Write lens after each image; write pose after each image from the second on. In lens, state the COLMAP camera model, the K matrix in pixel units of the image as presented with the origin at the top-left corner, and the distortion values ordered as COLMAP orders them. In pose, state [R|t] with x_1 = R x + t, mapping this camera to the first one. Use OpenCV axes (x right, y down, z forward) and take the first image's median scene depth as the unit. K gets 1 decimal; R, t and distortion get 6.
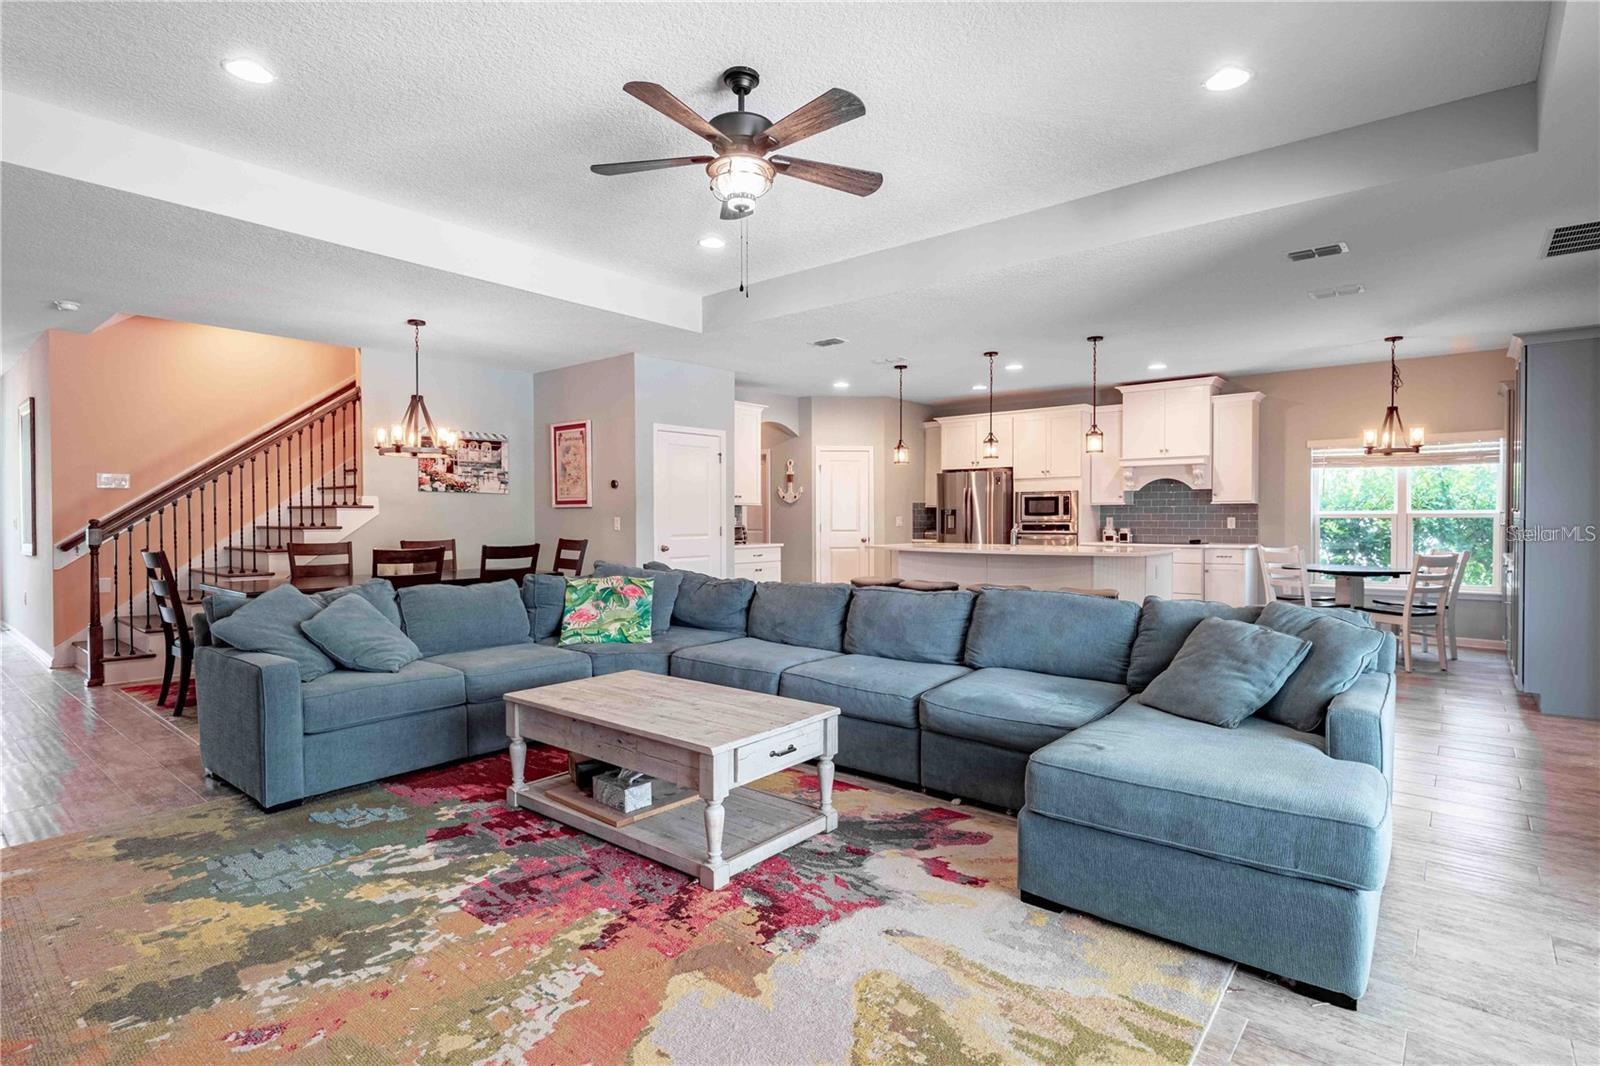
lens RADIAL K [[790.2, 0, 804.1], [0, 790.2, 527.3], [0, 0, 1]] dist [0.007454, -0.002863]
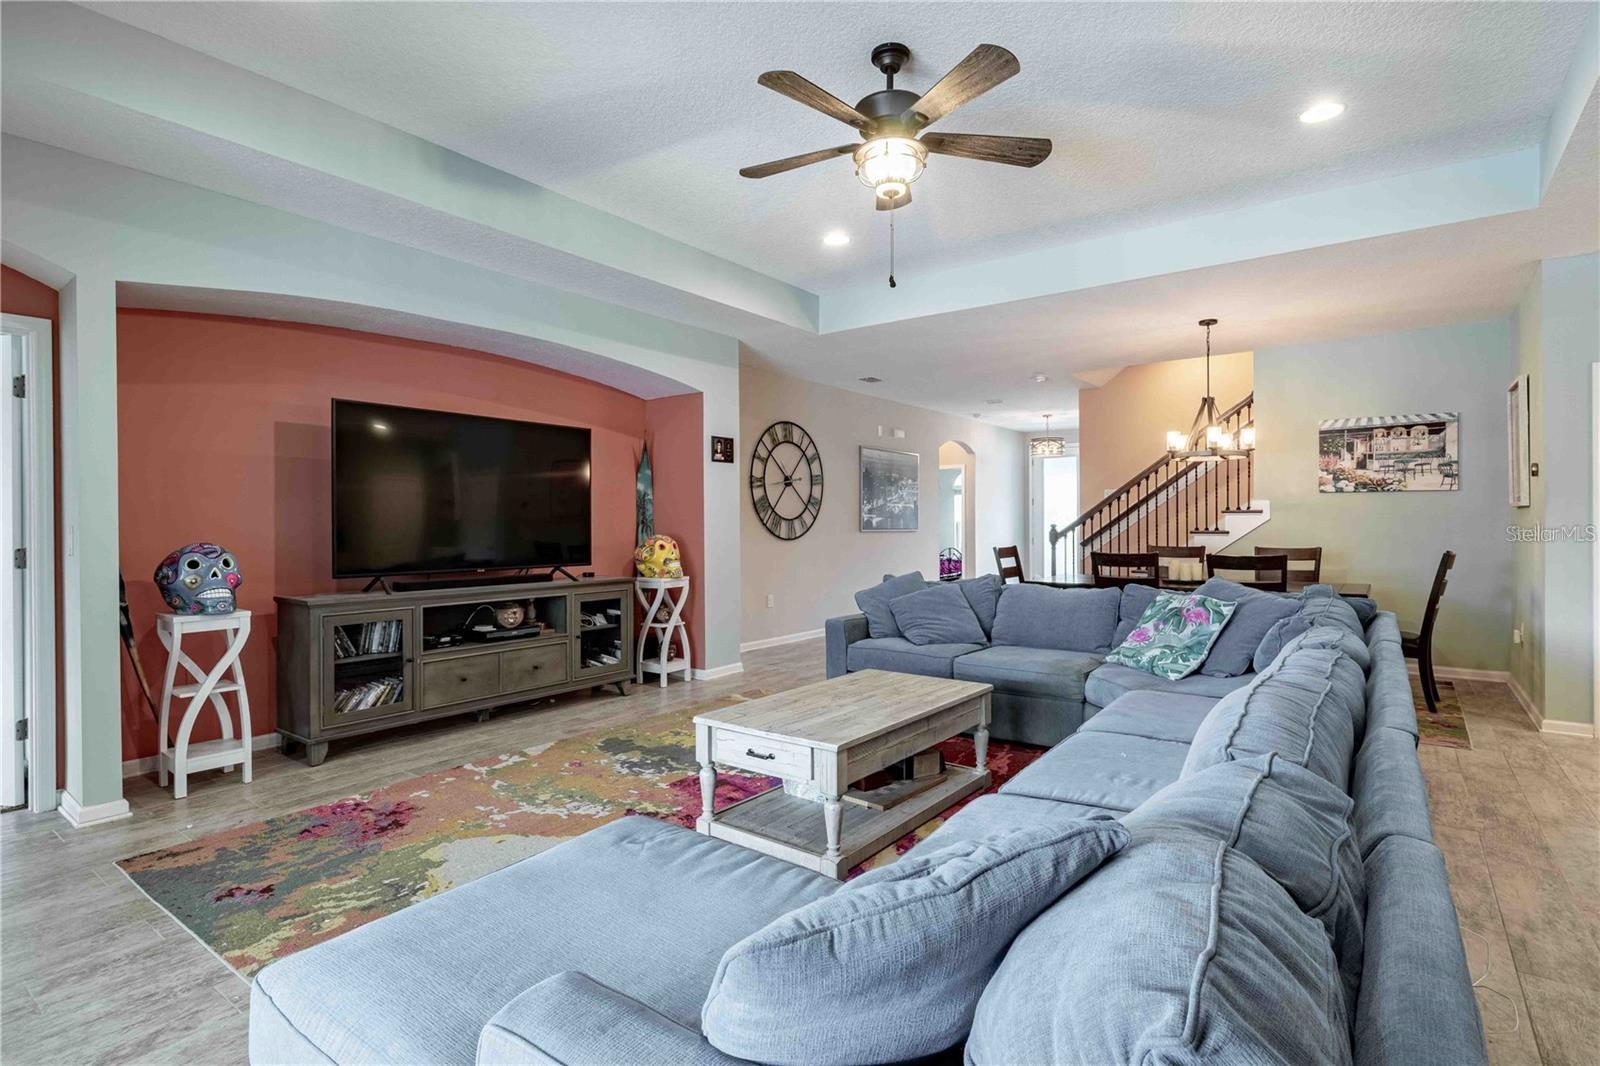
lens RADIAL K [[790.2, 0, 810.3], [0, 790.2, 526.8], [0, 0, 1]] dist [0.007454, -0.002863]
pose [[0.053112, 0.004719, -0.998577, 0.515603], [-0.007606, 0.999962, 0.004321, -0.008871], [0.998560, 0.007365, 0.053146, 0.519084]]
